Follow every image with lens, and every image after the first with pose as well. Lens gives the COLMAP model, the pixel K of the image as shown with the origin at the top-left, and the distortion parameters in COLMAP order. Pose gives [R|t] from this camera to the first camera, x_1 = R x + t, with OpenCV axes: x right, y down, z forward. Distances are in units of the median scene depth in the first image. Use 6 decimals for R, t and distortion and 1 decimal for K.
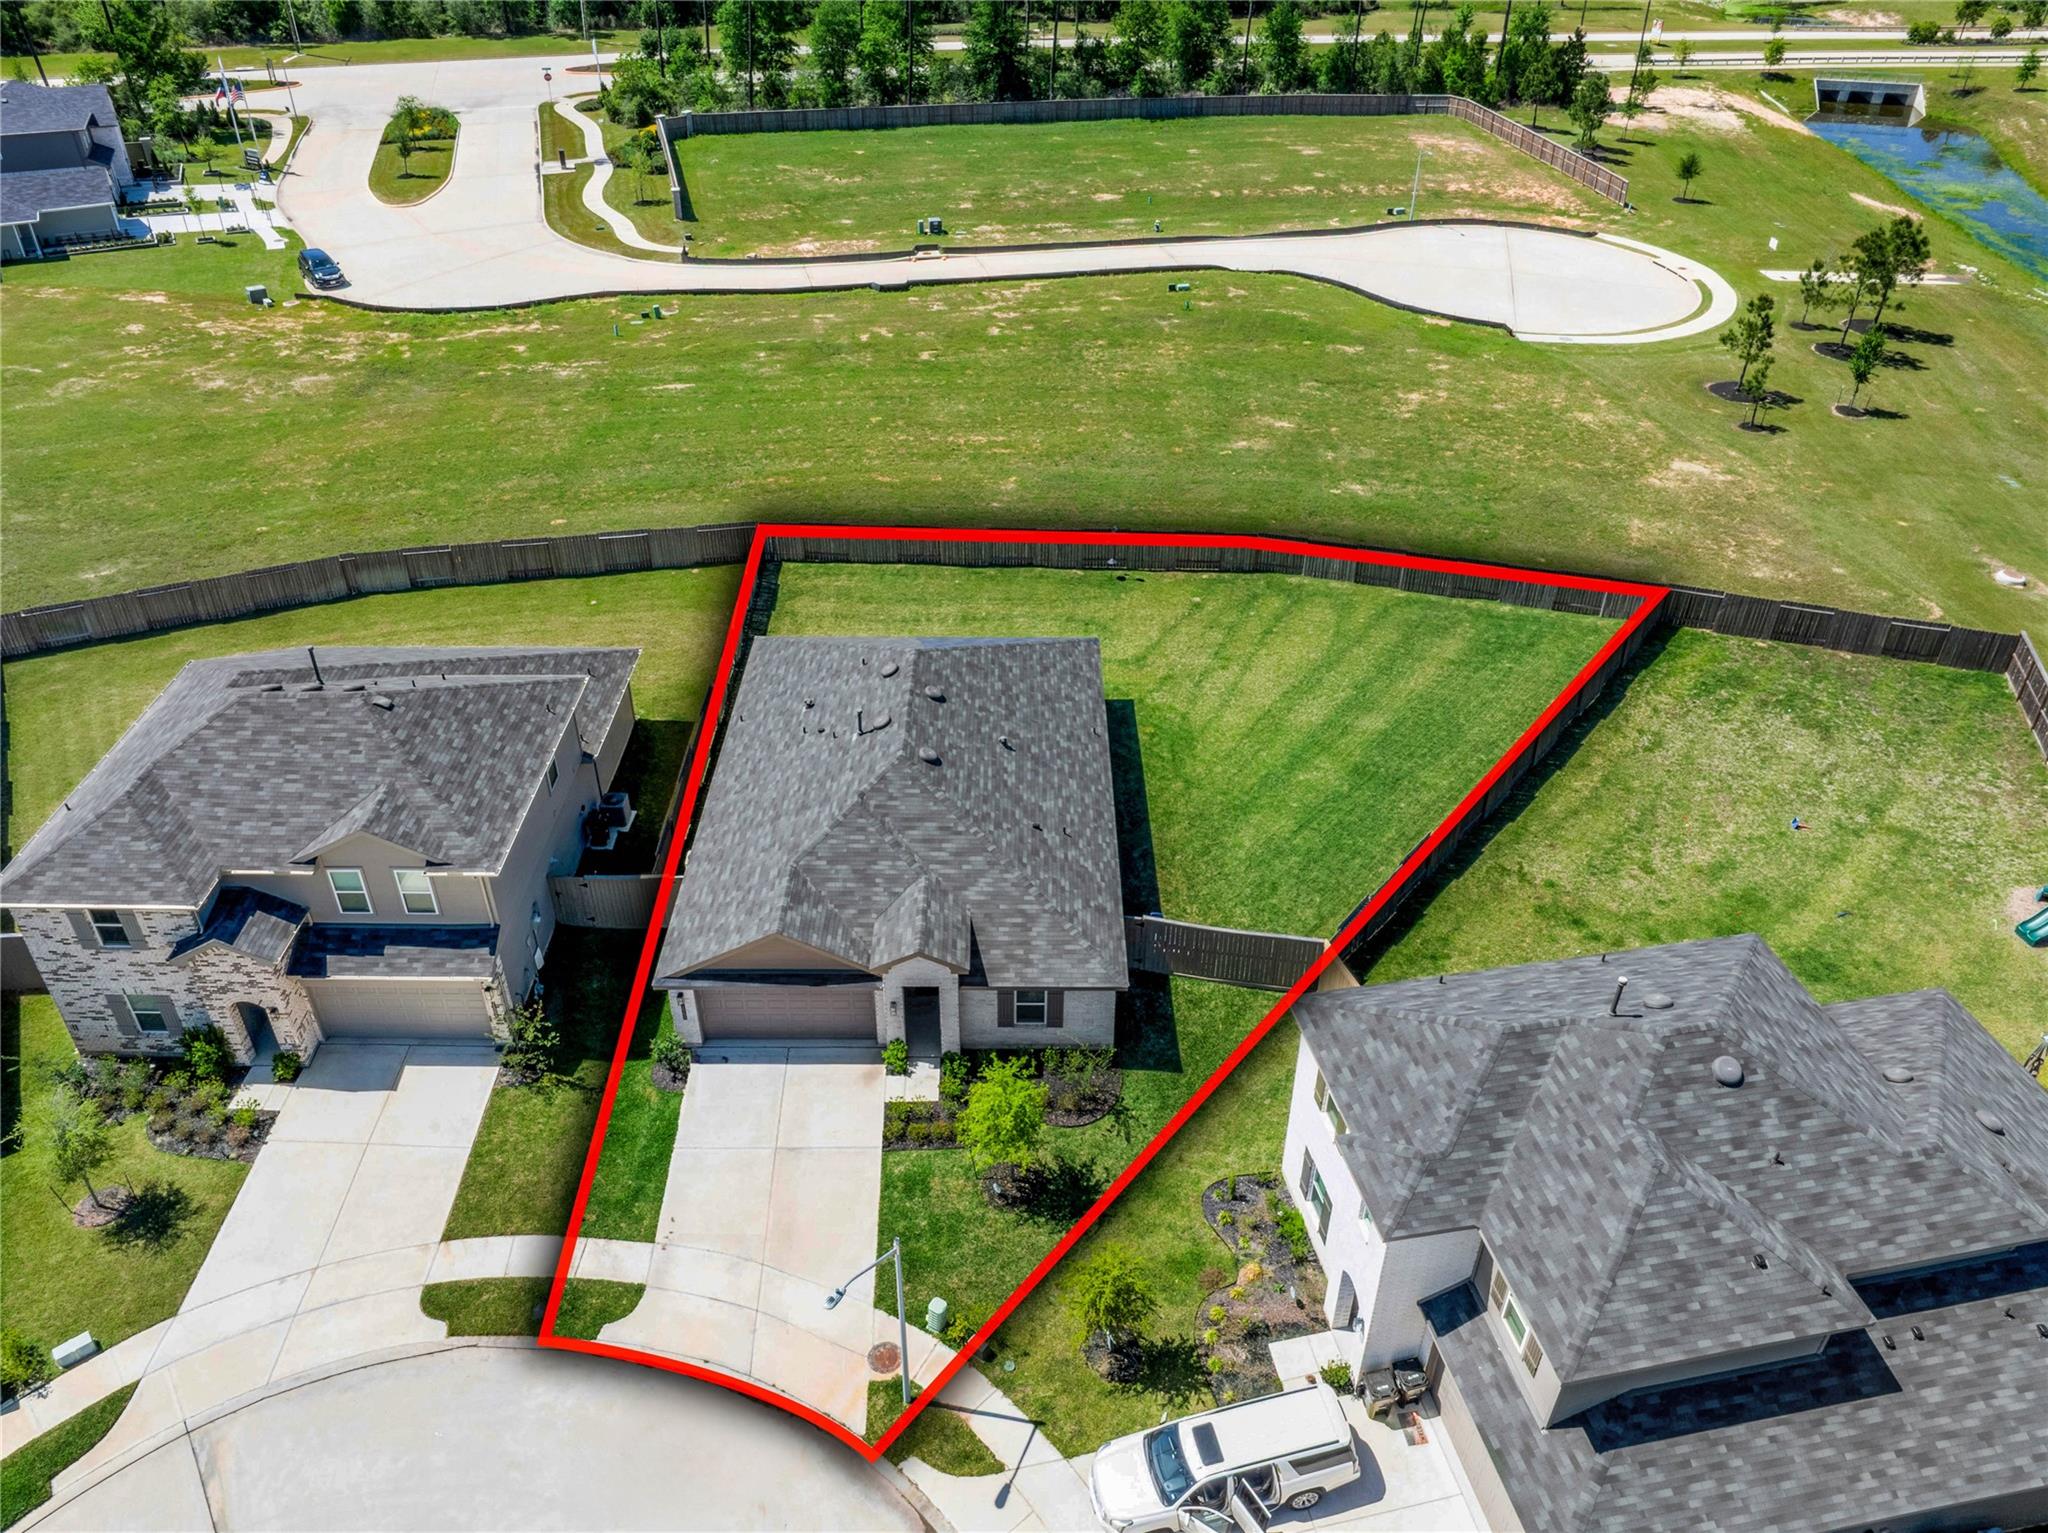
lens RADIAL K [[1469.9, 0, 1027.5], [0, 1469.9, 743.9], [0, 0, 1]] dist [-0.036543, -0.000904]
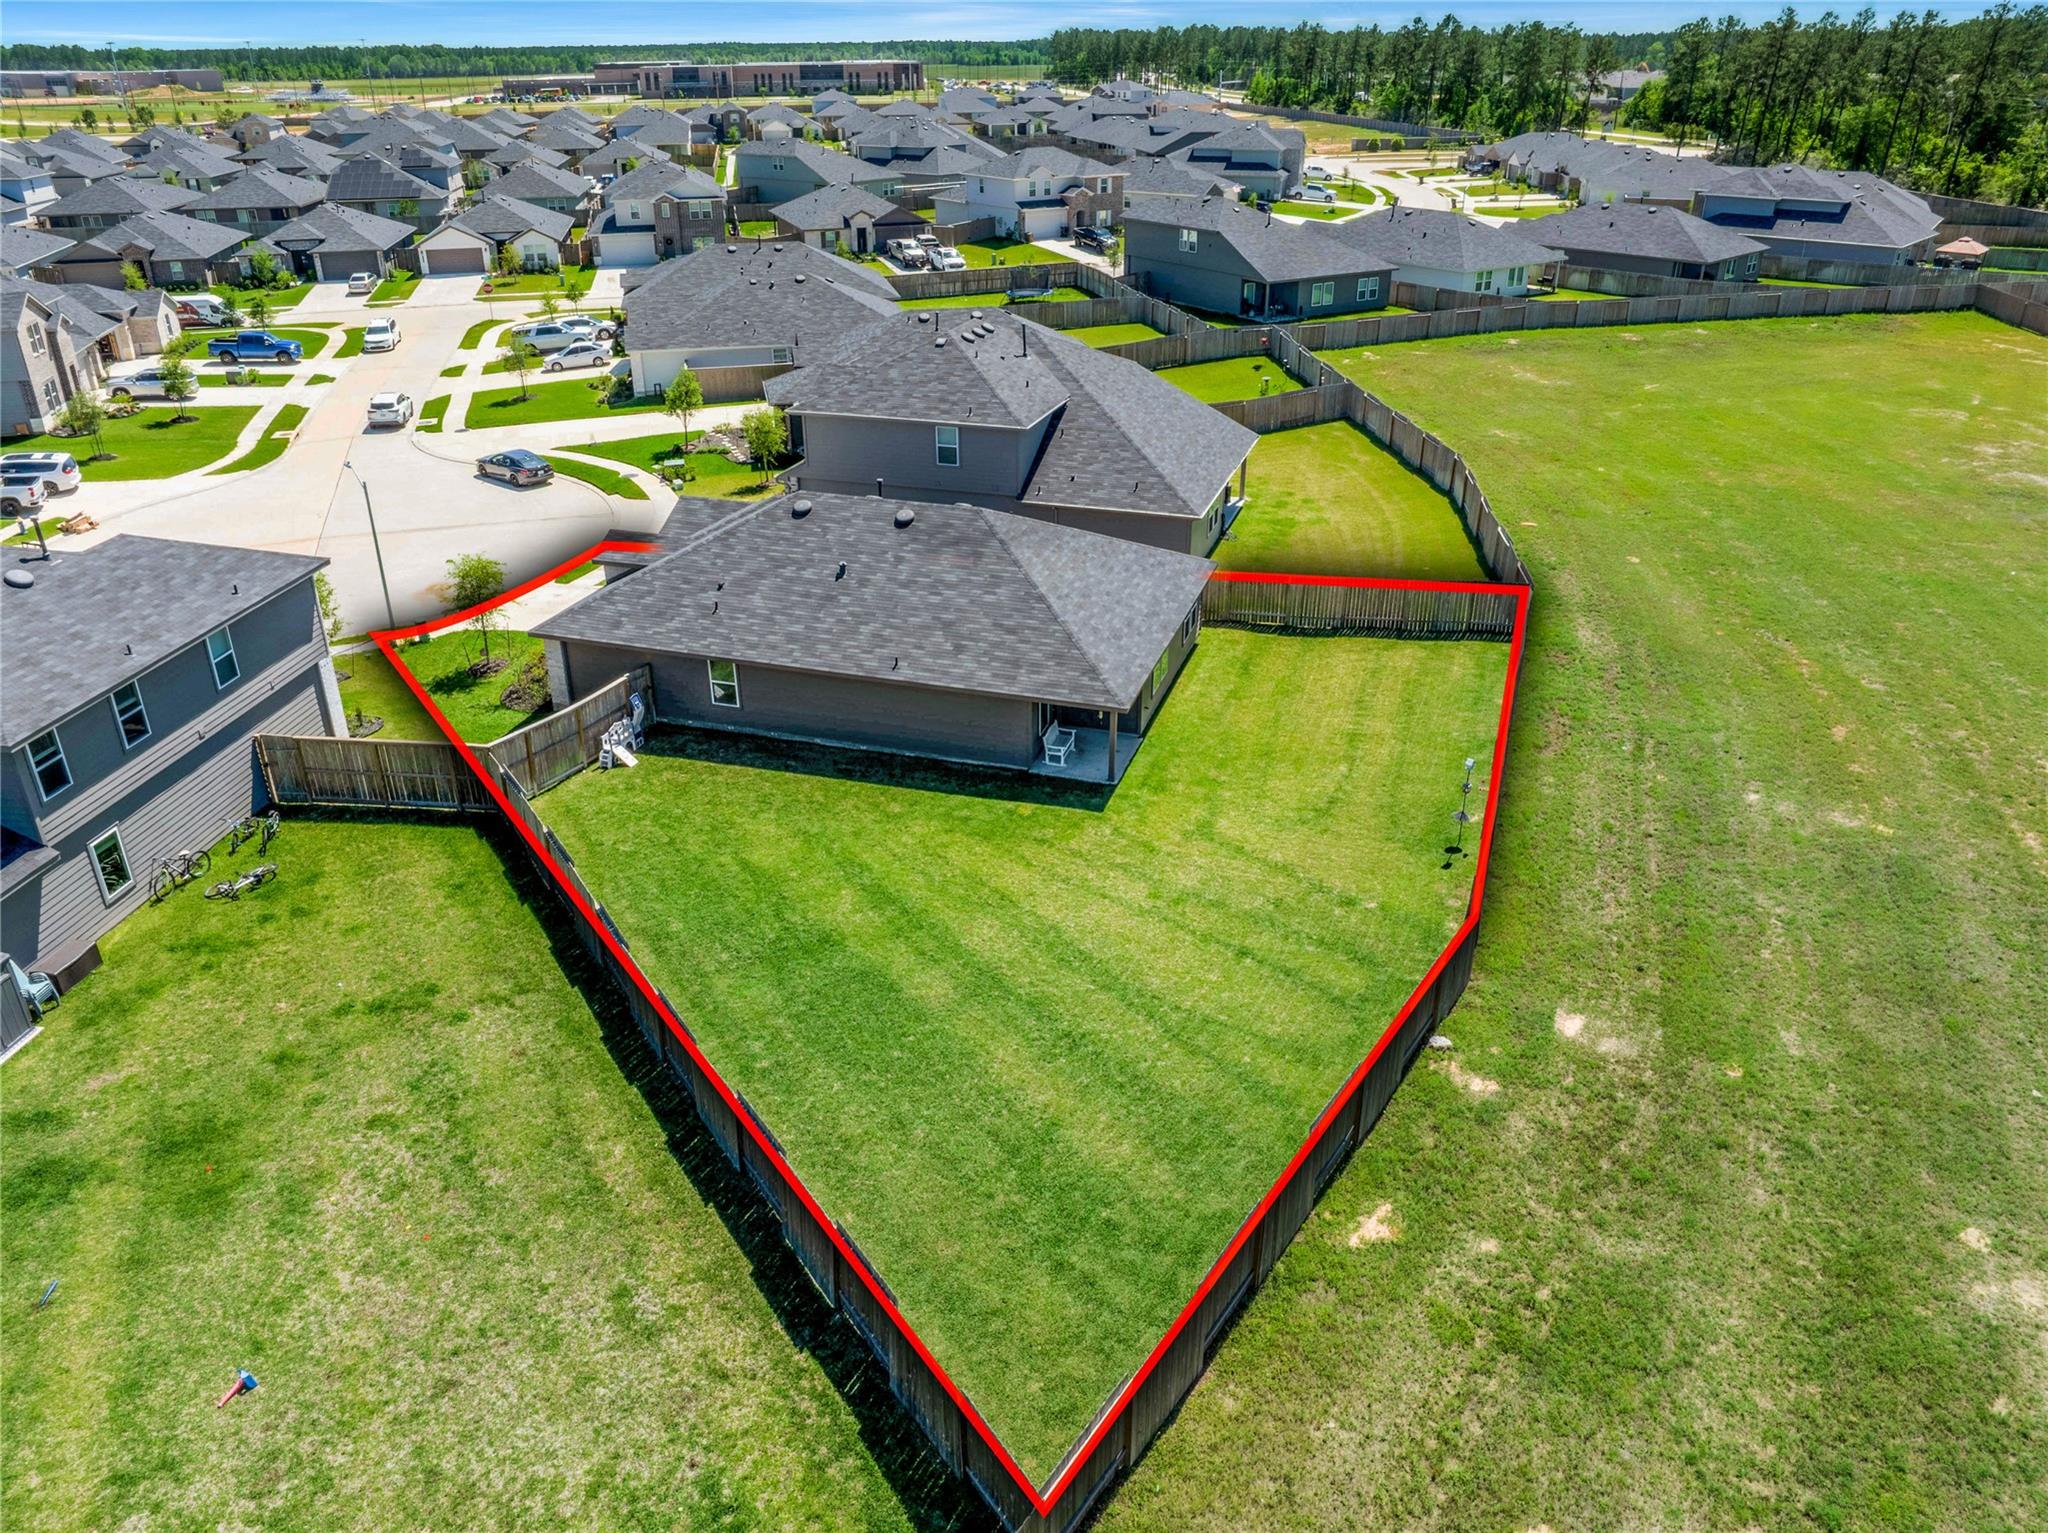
lens RADIAL K [[1450.8, 0, 1040.4], [0, 1450.8, 757.3], [0, 0, 1]] dist [-0.041028, 0.004344]
pose [[-0.294970, 0.422681, -0.856933, 0.650847], [-0.532624, 0.671842, 0.514723, -0.382064], [0.793287, 0.608251, 0.026957, 0.917265]]
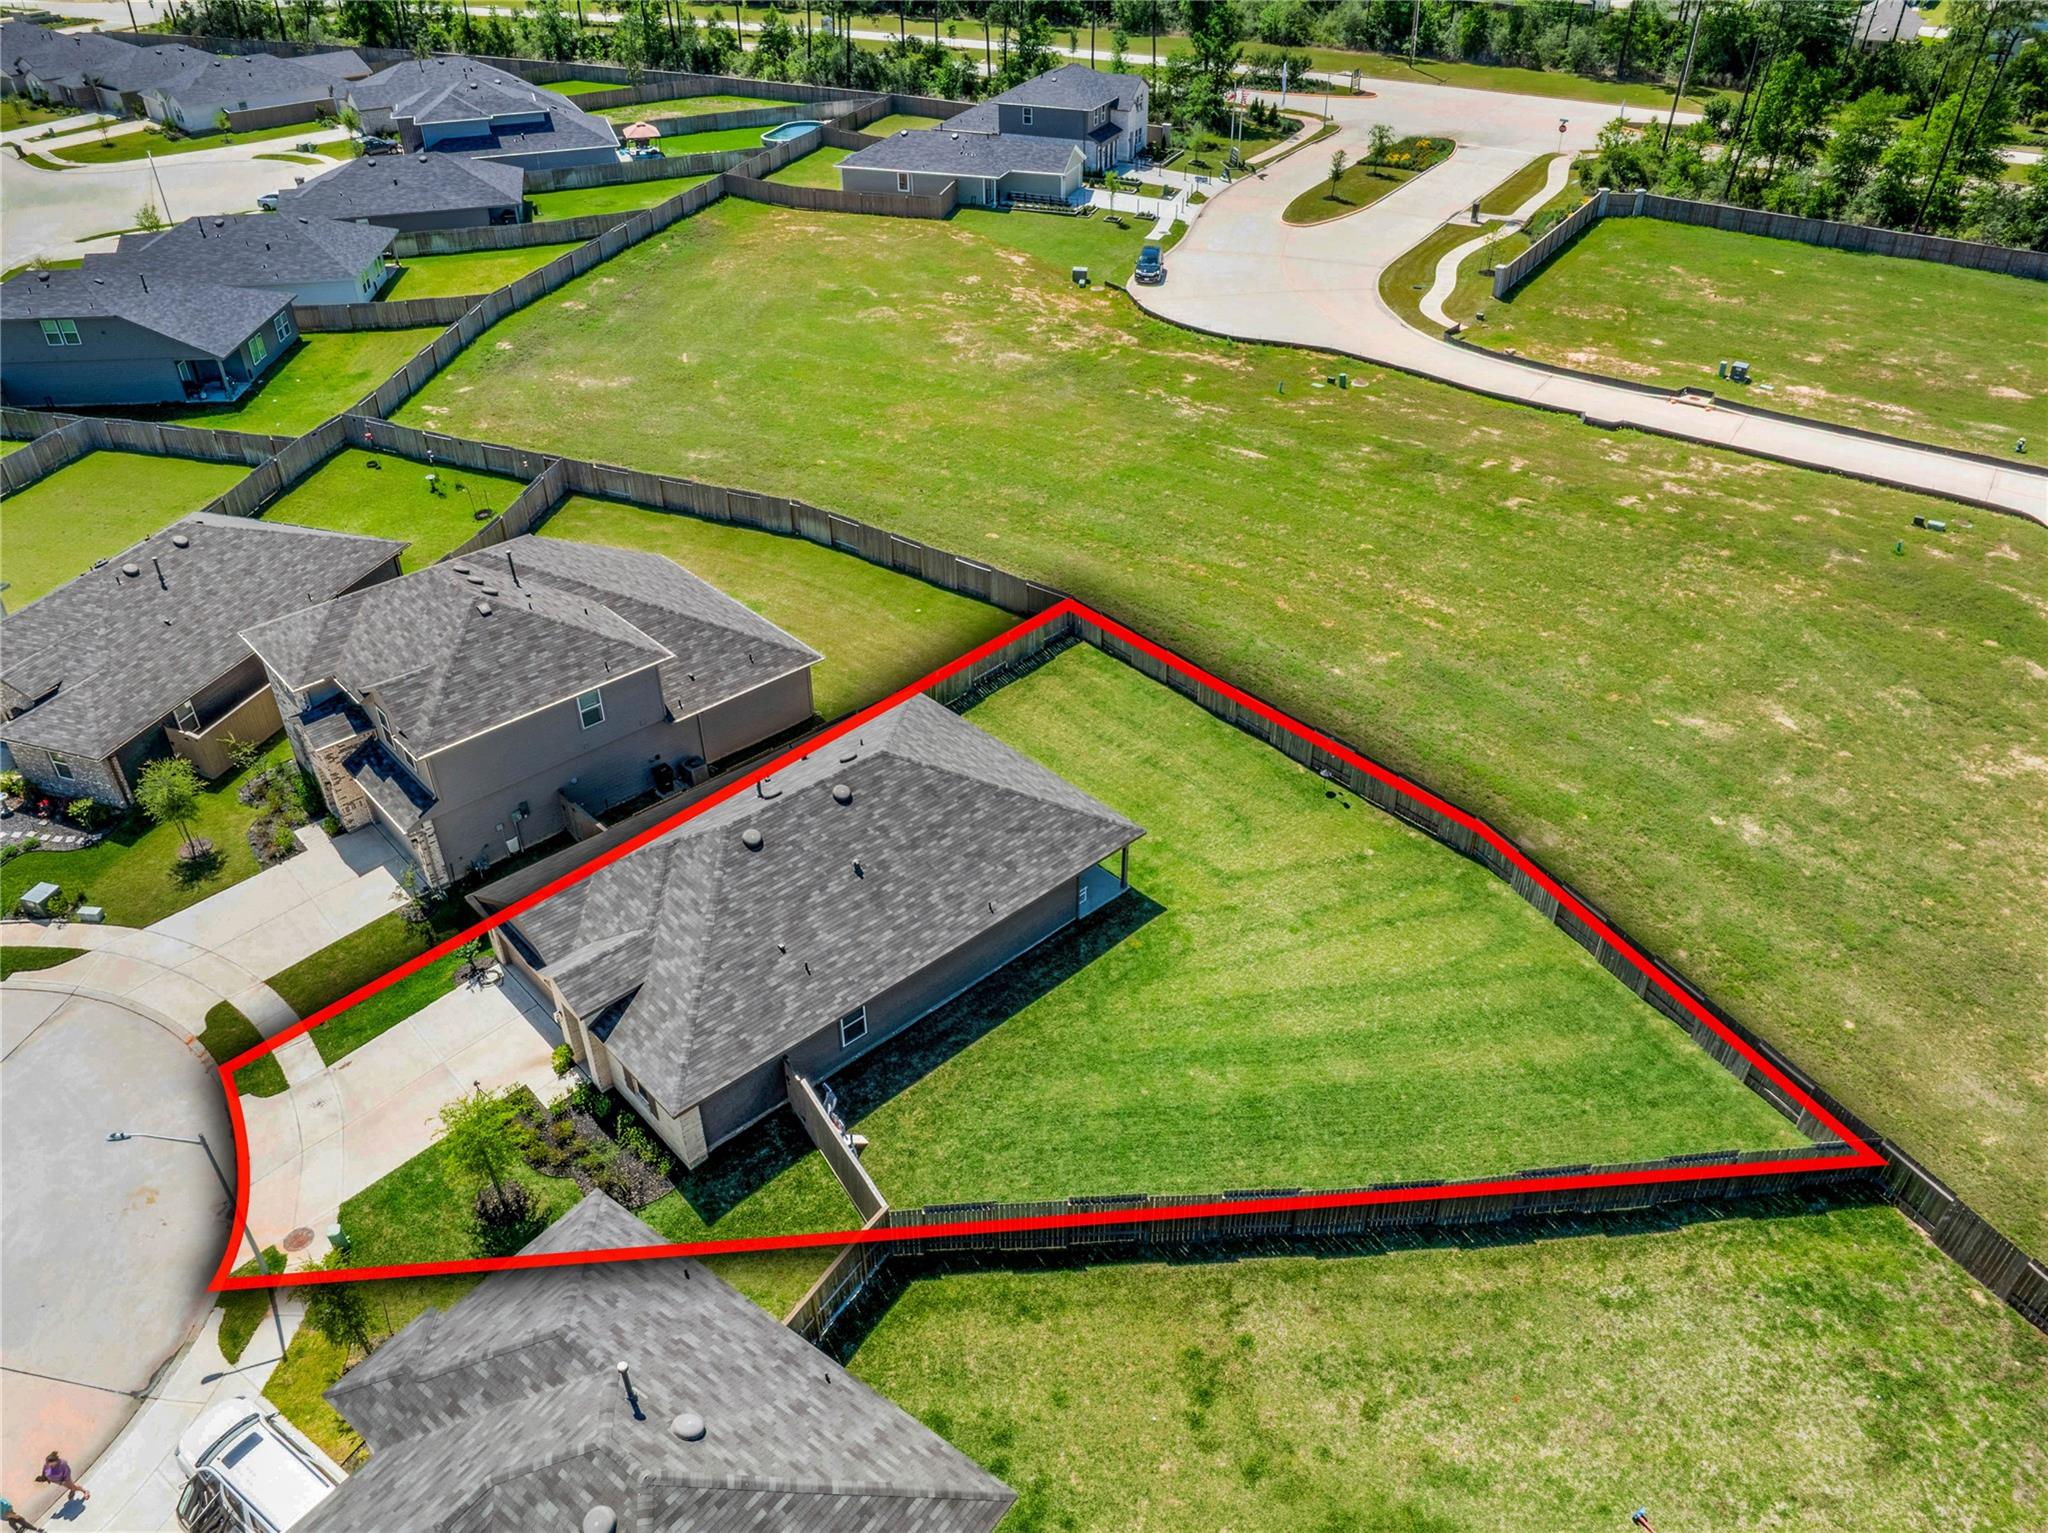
lens RADIAL K [[1450.8, 0, 1040.4], [0, 1450.8, 757.3], [0, 0, 1]] dist [-0.041028, 0.004344]
pose [[0.685194, 0.409501, -0.602345, 0.509184], [-0.404715, 0.901623, 0.152582, -0.215927], [0.605570, 0.139230, 0.783518, 0.226002]]
